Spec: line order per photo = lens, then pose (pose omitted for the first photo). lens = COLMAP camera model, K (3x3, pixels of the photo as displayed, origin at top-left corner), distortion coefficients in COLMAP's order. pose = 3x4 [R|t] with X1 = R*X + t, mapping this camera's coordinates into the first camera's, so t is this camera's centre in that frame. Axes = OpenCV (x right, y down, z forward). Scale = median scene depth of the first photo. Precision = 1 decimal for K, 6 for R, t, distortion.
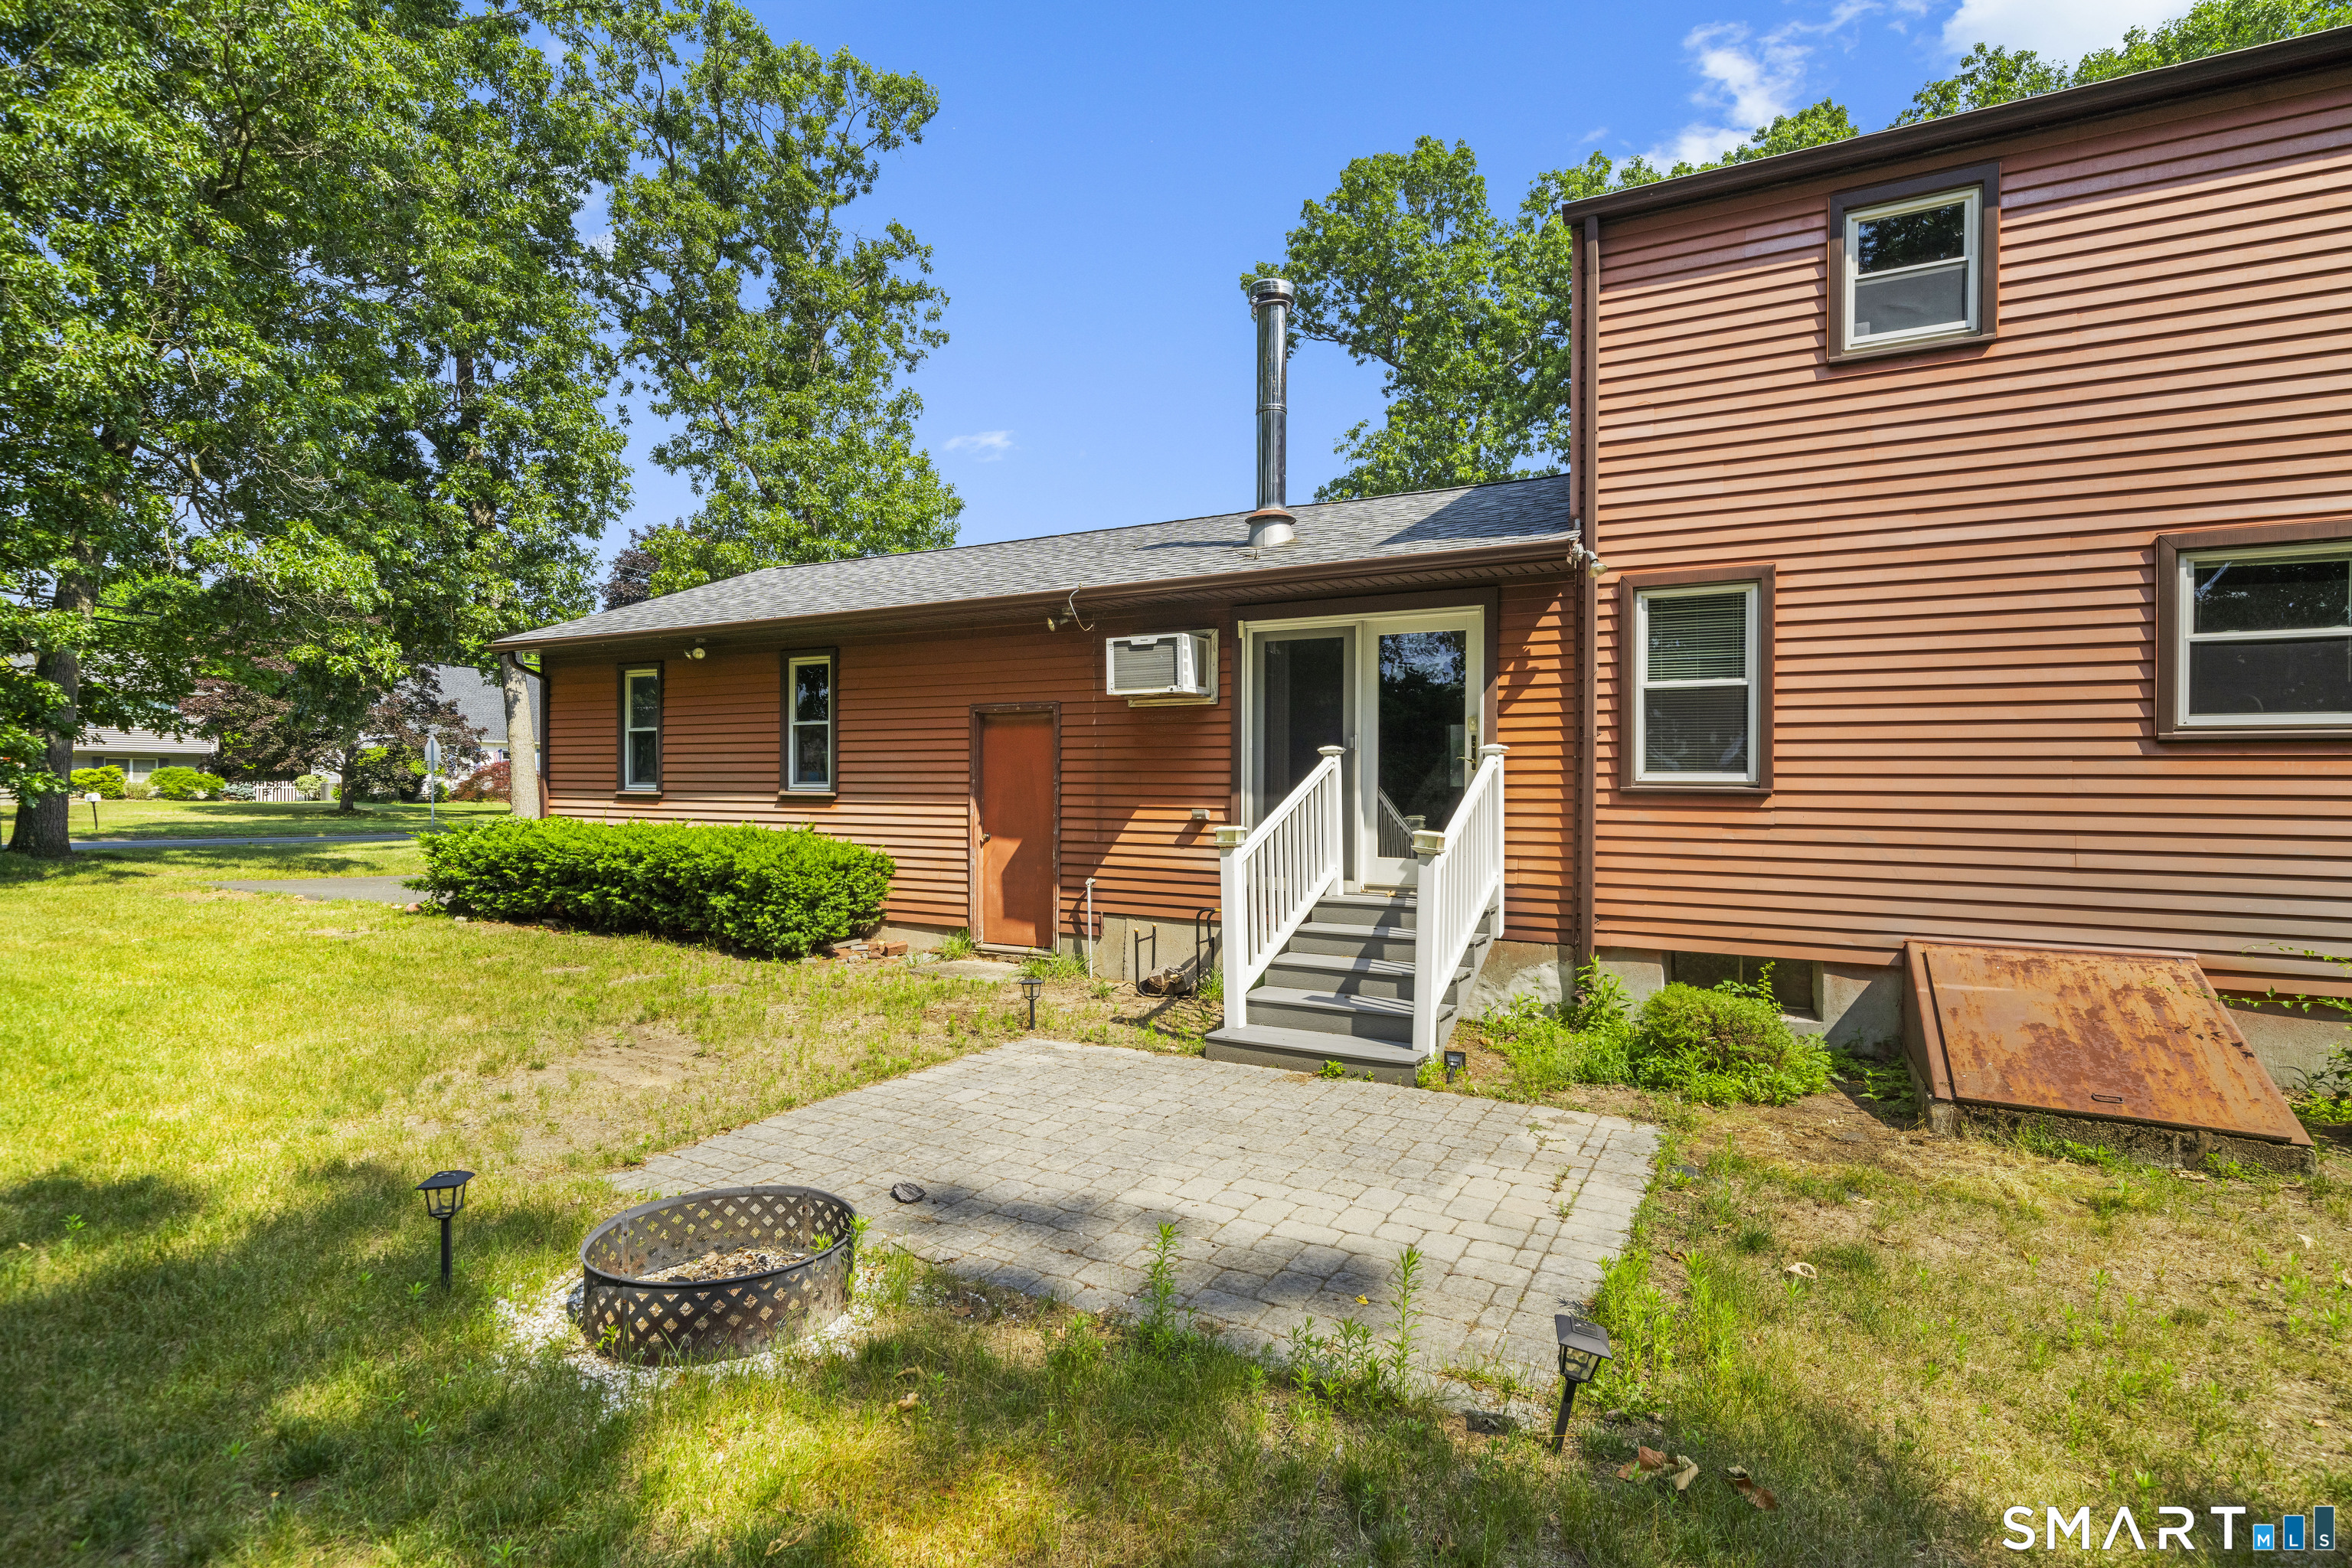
lens RADIAL K [[1098.5, 0, 1162.2], [0, 1098.5, 785.4], [0, 0, 1]] dist [-0.001898, 0.002215]
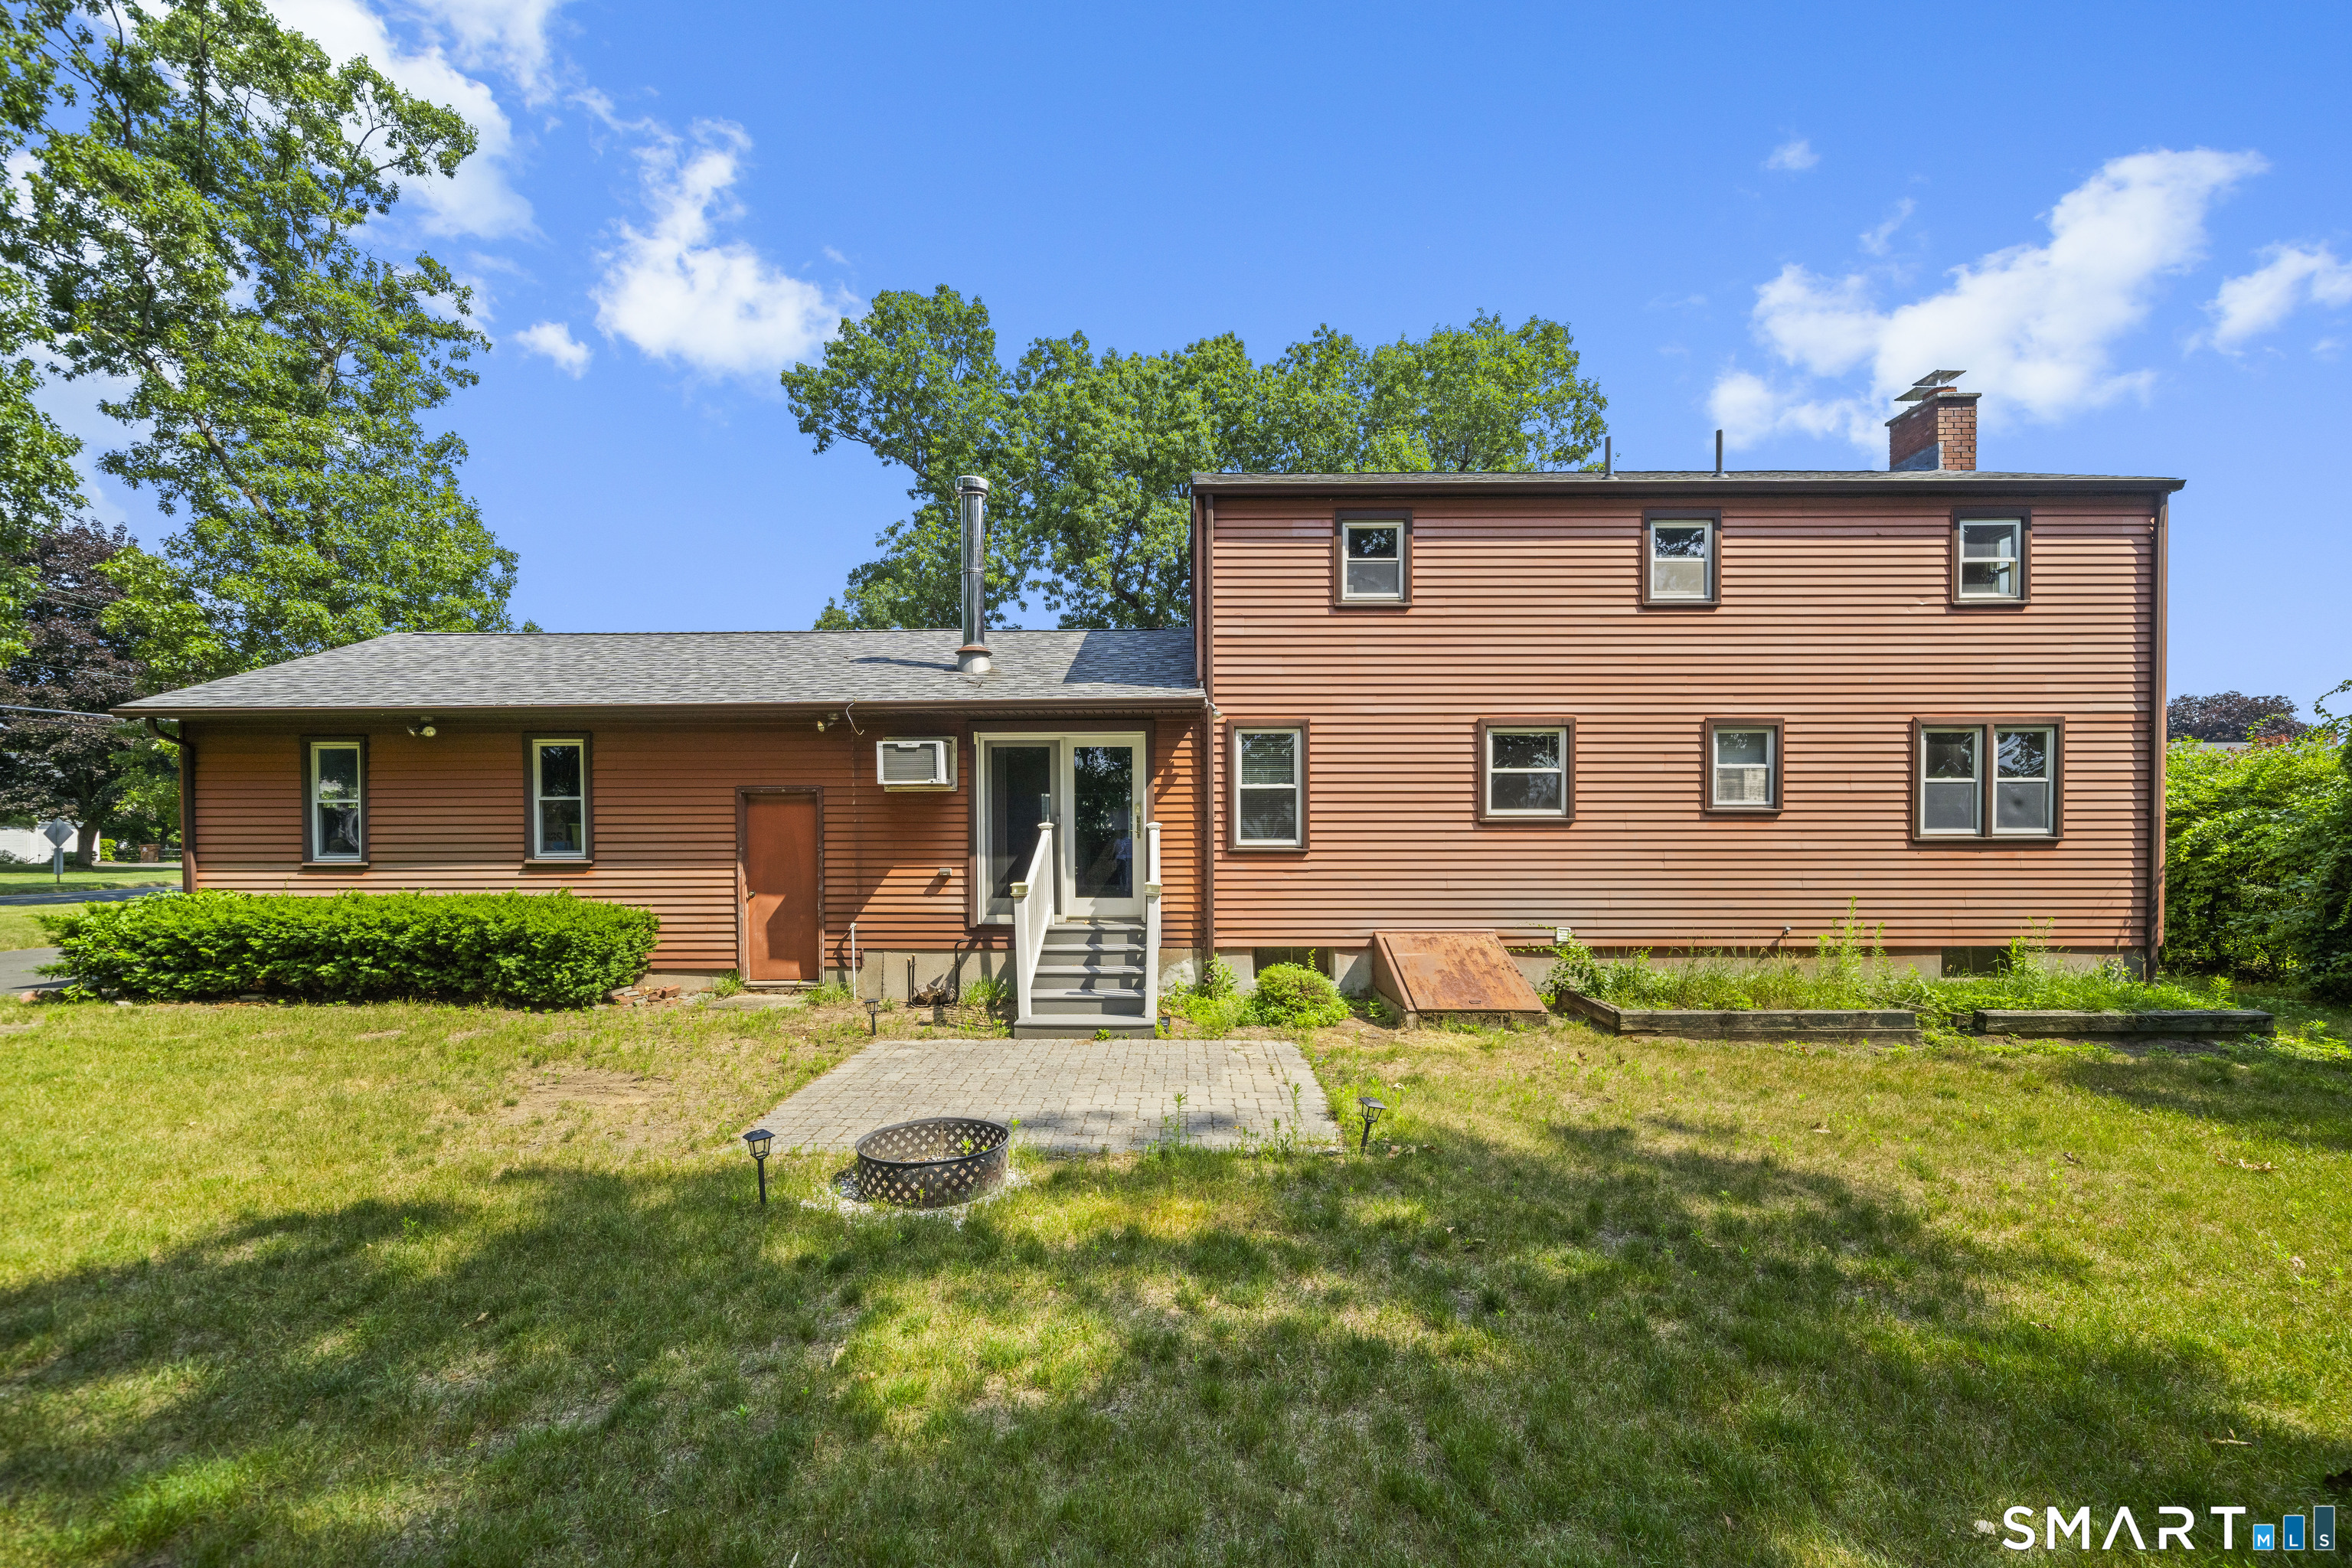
lens RADIAL K [[987.5, 0, 1140.0], [0, 987.5, 832.9], [0, 0, 1]] dist [-0.002465, 0.000671]
pose [[0.885086, -0.013476, 0.465233, -0.289166], [0.008929, 0.999888, 0.011977, -0.031152], [-0.465342, -0.006446, 0.885107, -0.179683]]
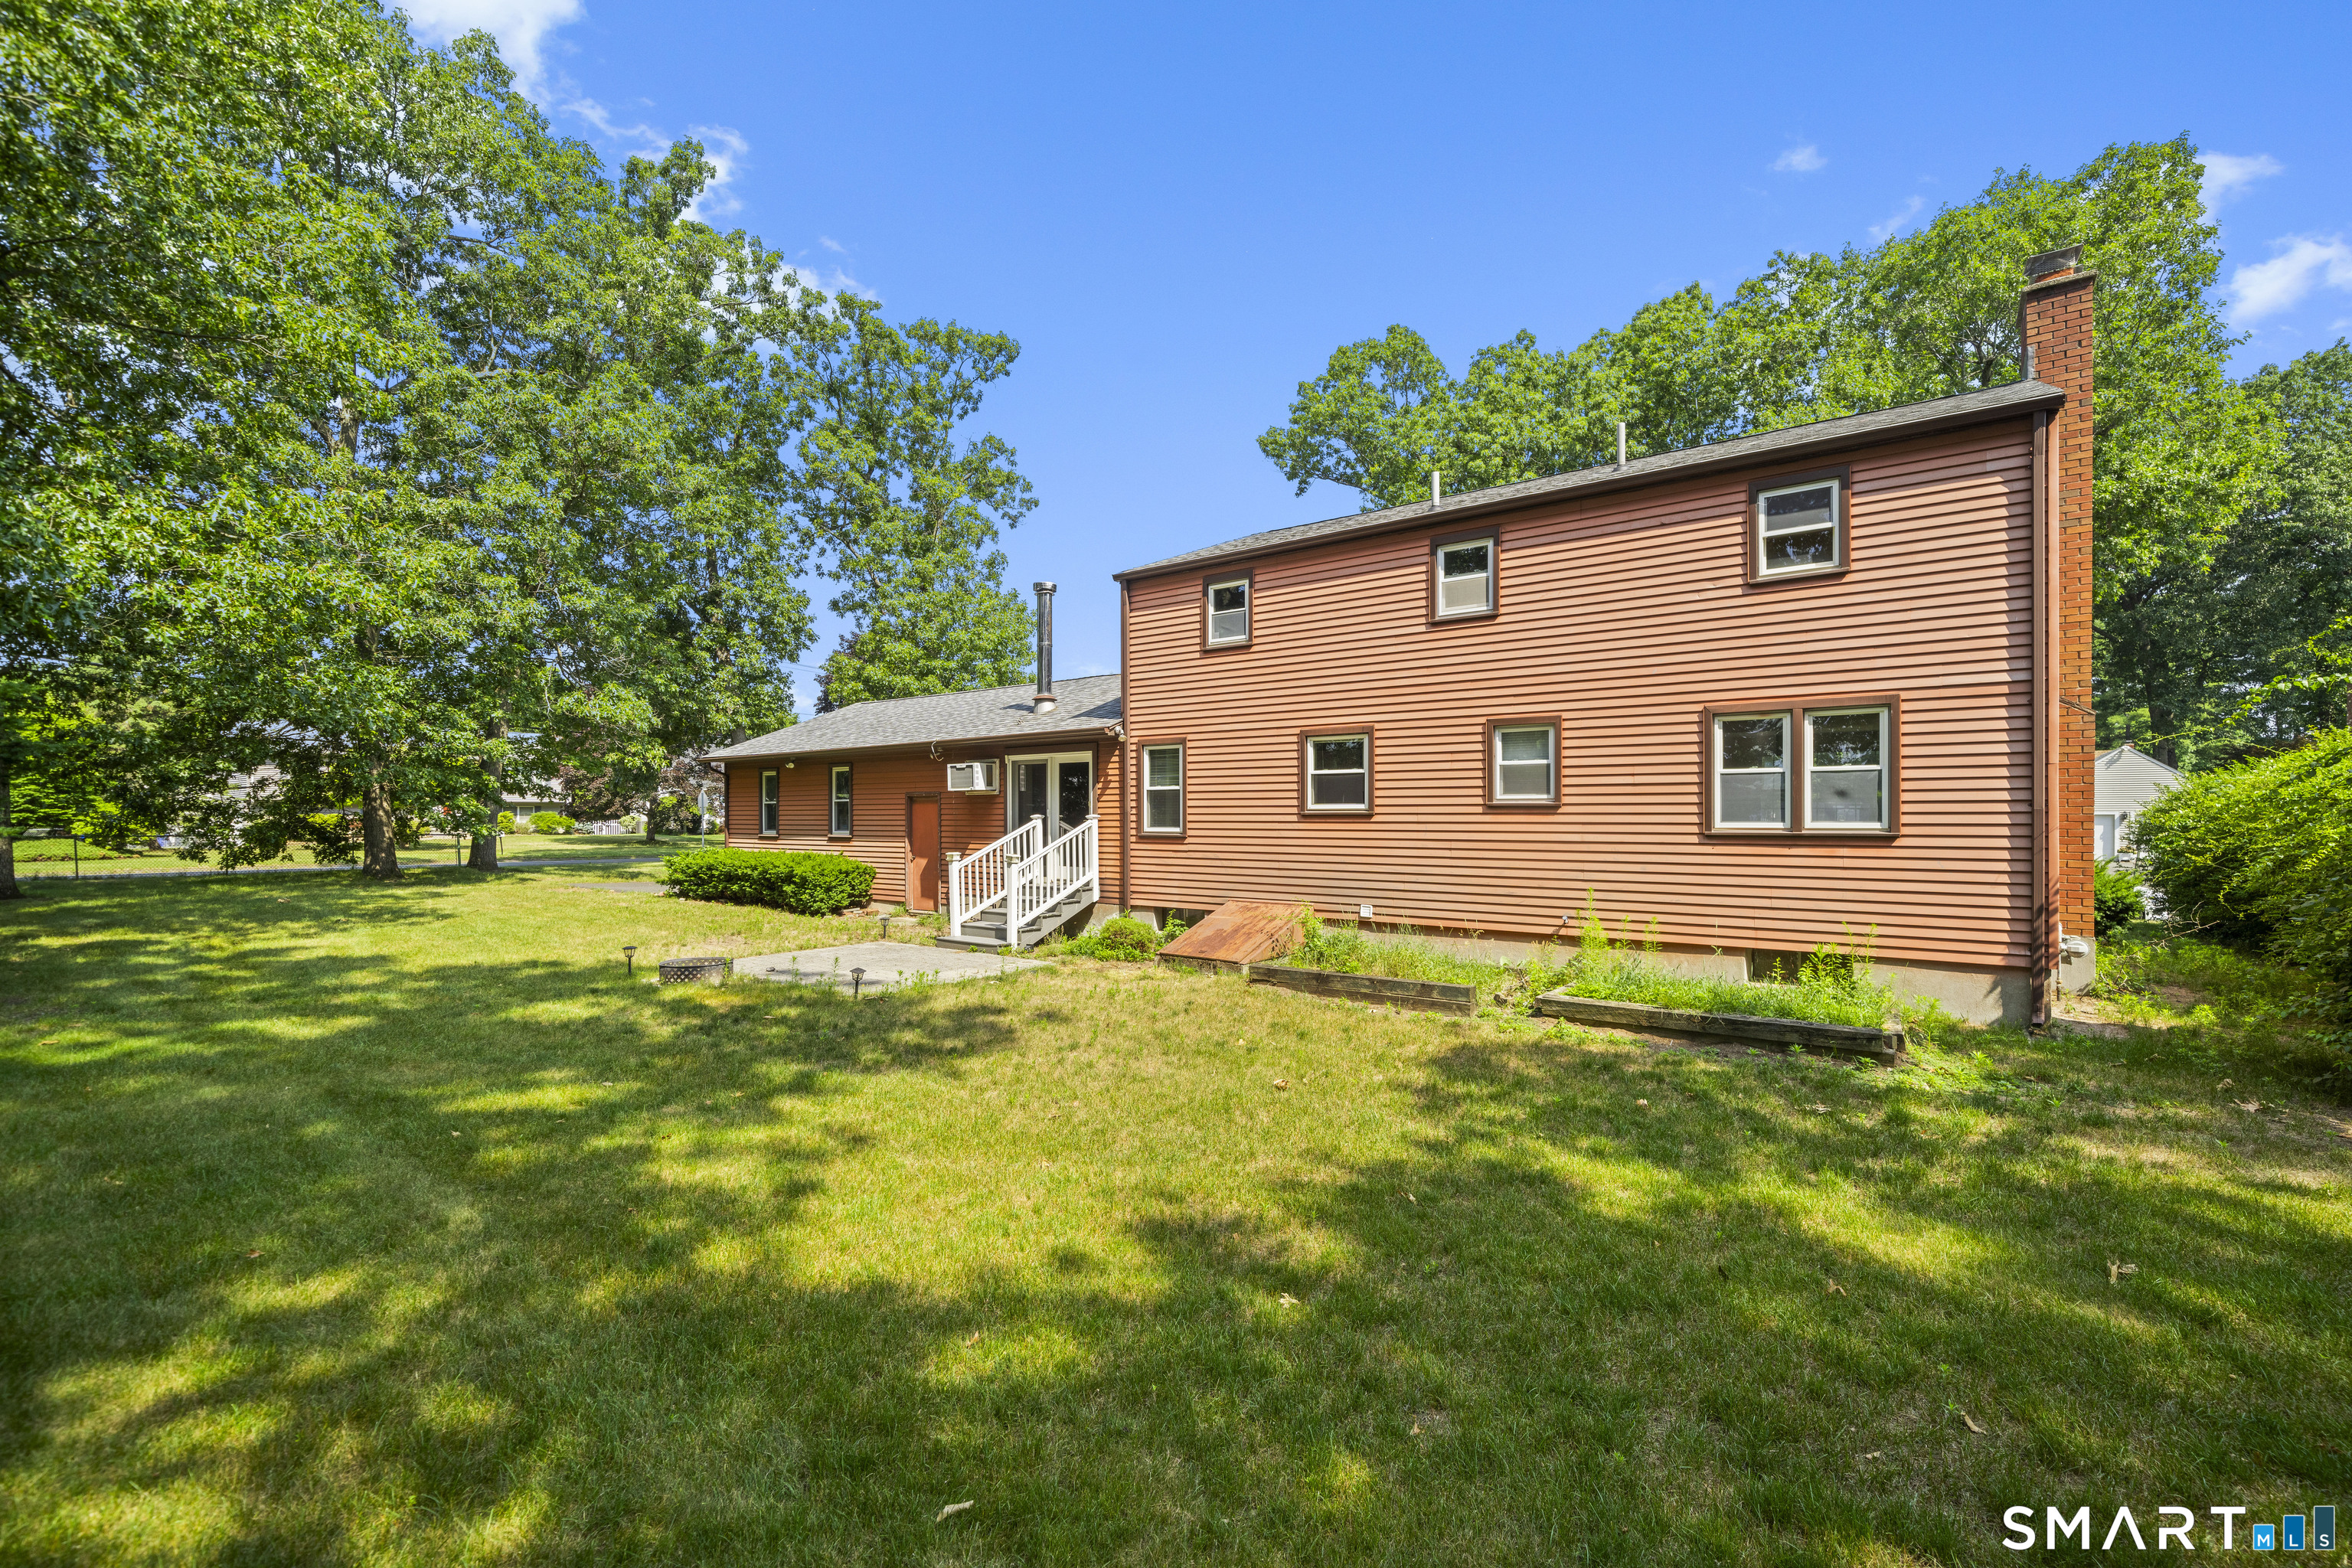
lens RADIAL K [[987.5, 0, 1211.8], [0, 987.5, 802.3], [0, 0, 1]] dist [-0.002465, 0.000671]
pose [[0.991026, -0.012415, -0.133088, 0.636891], [0.011376, 0.999899, -0.008563, -0.032923], [0.133181, 0.006972, 0.991067, -0.747197]]
